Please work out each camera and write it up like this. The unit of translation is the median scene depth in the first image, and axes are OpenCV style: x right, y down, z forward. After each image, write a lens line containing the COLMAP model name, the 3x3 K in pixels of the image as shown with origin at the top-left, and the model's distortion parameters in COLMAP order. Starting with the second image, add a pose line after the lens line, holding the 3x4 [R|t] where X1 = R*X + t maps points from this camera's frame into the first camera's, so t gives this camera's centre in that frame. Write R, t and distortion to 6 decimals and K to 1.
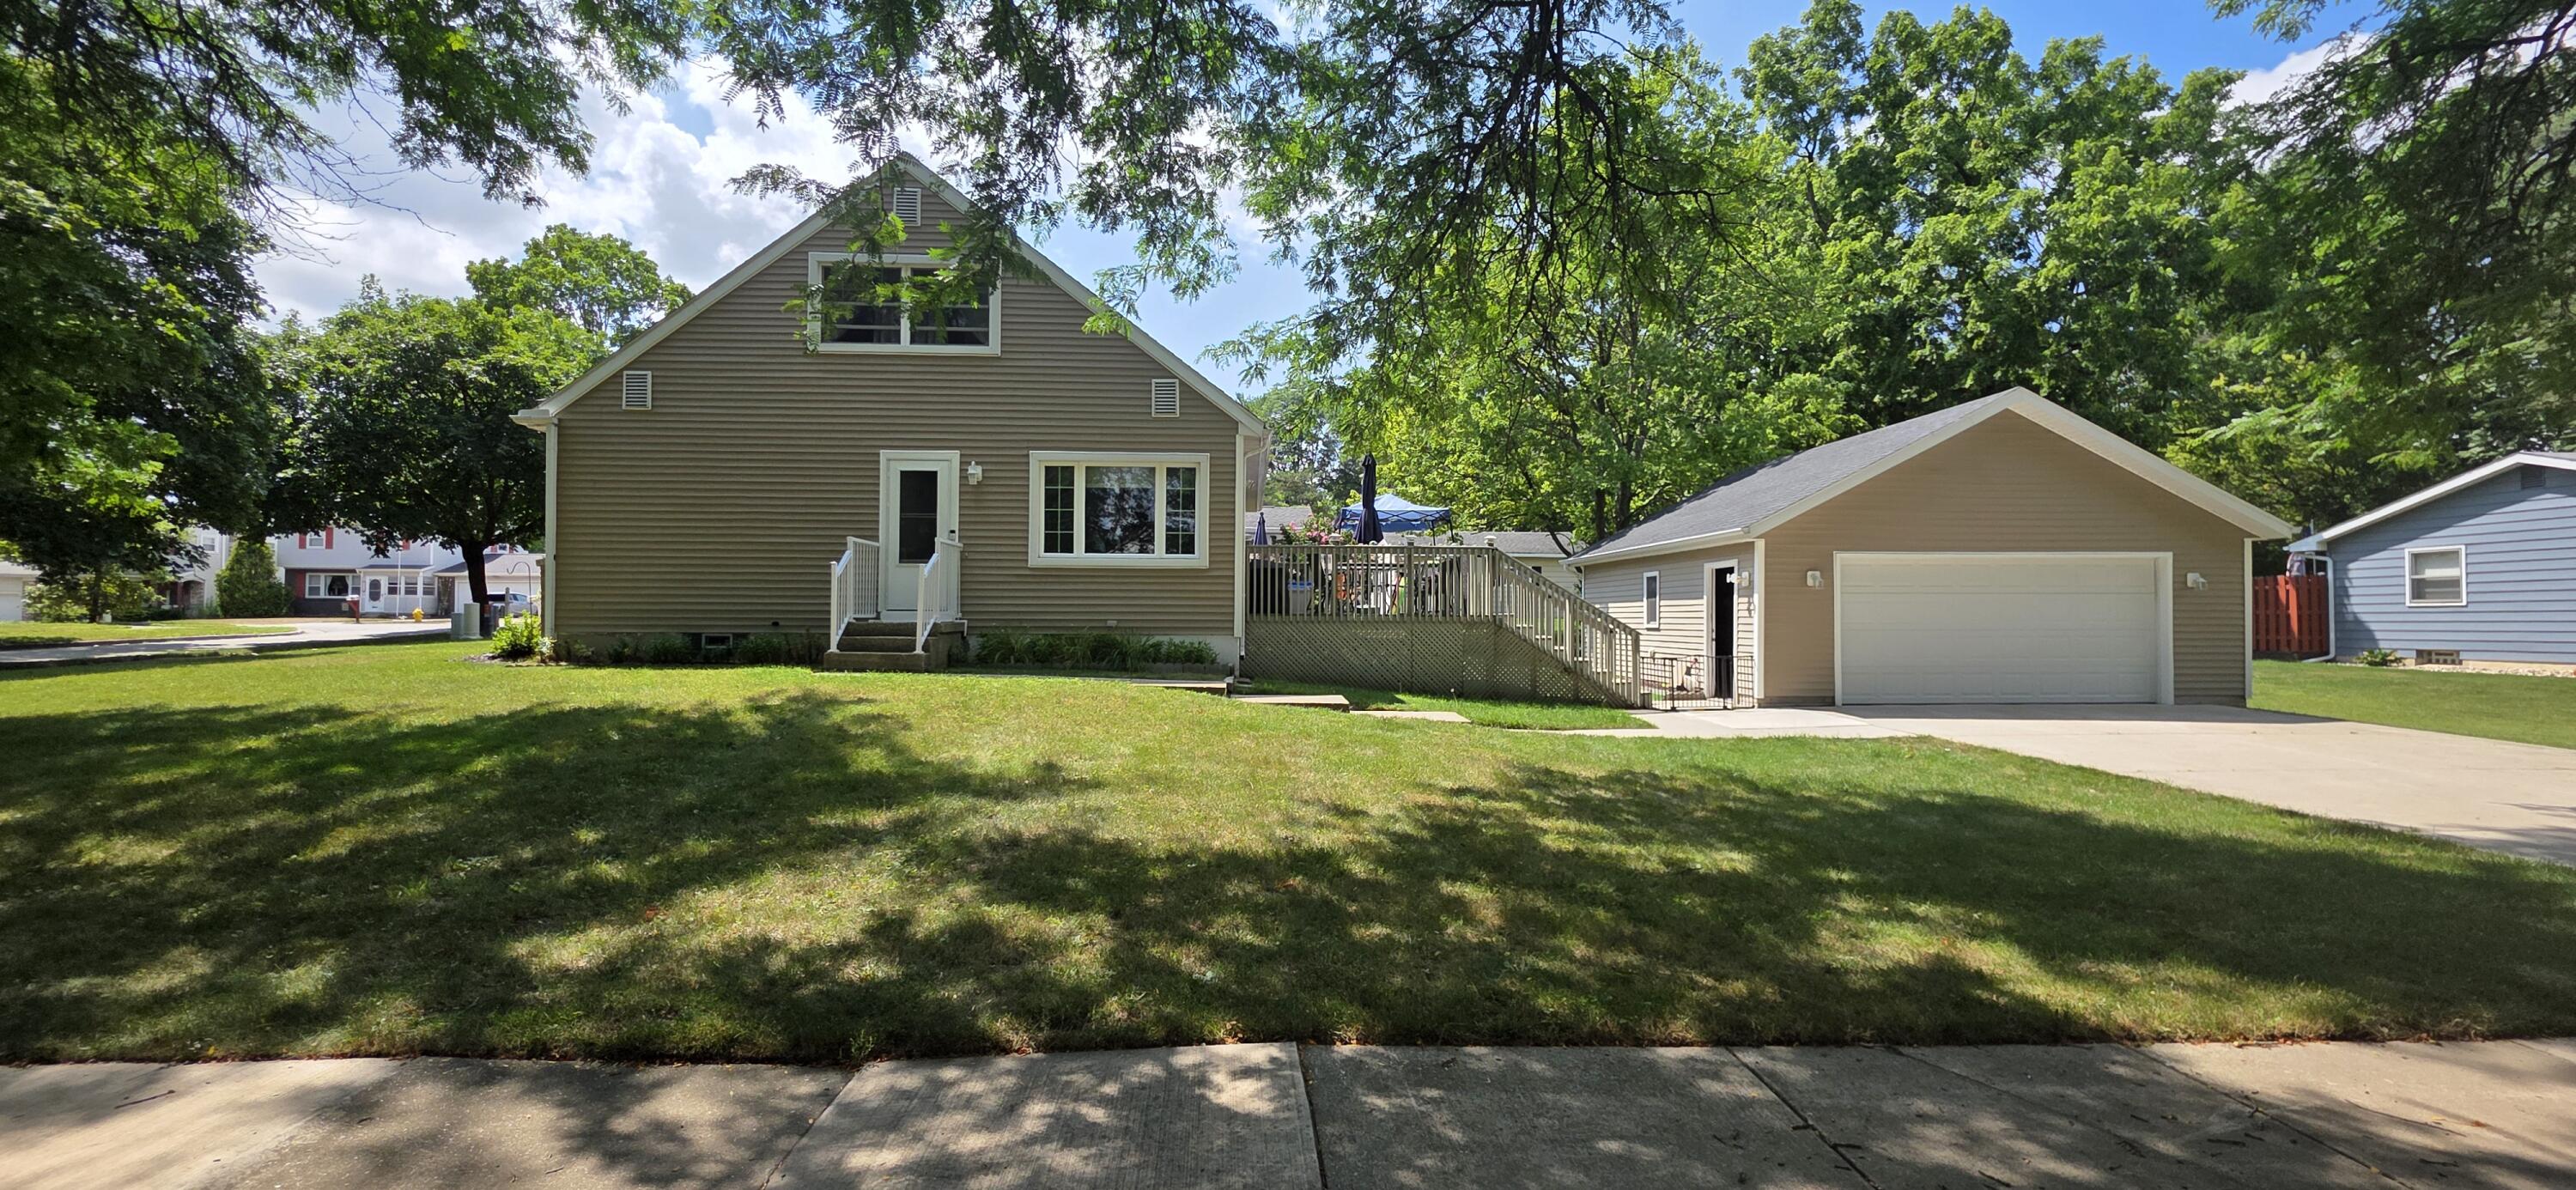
lens RADIAL K [[1014.6, 0, 1290.3], [0, 1014.6, 604.3], [0, 0, 1]] dist [0.001801, 0.000539]
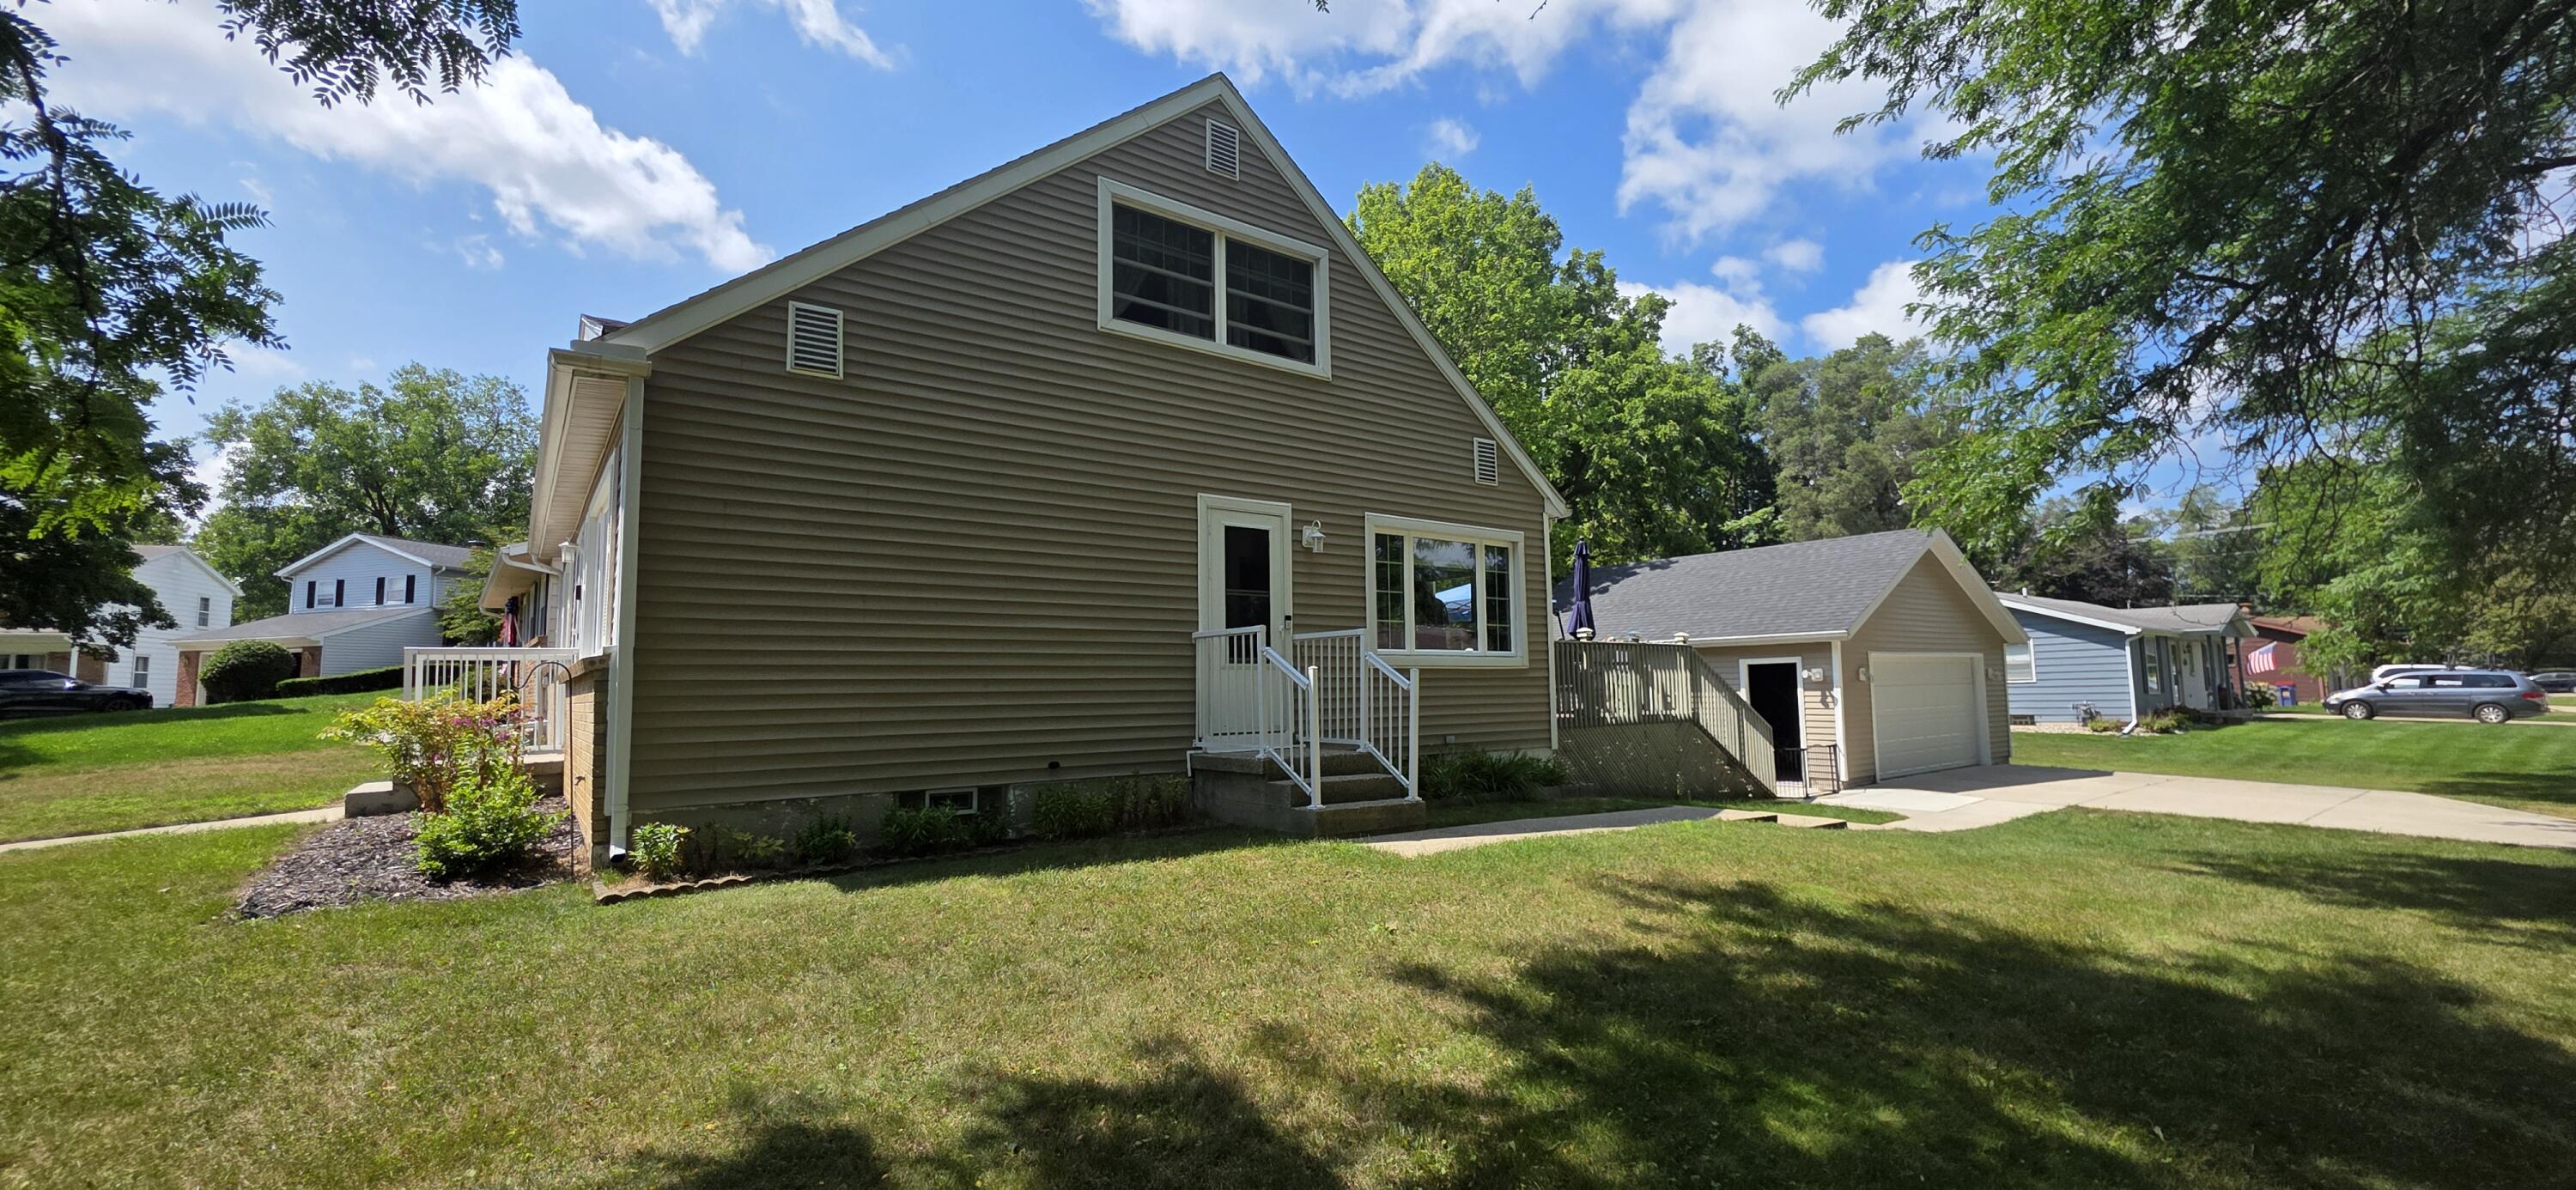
lens RADIAL K [[1014.6, 0, 1297.9], [0, 1014.6, 606.0], [0, 0, 1]] dist [0.001801, 0.000539]
pose [[0.824231, 0.031823, 0.565359, -0.712526], [0.006206, 0.997852, -0.065215, -0.033523], [-0.566220, 0.057261, 0.822263, 0.413838]]
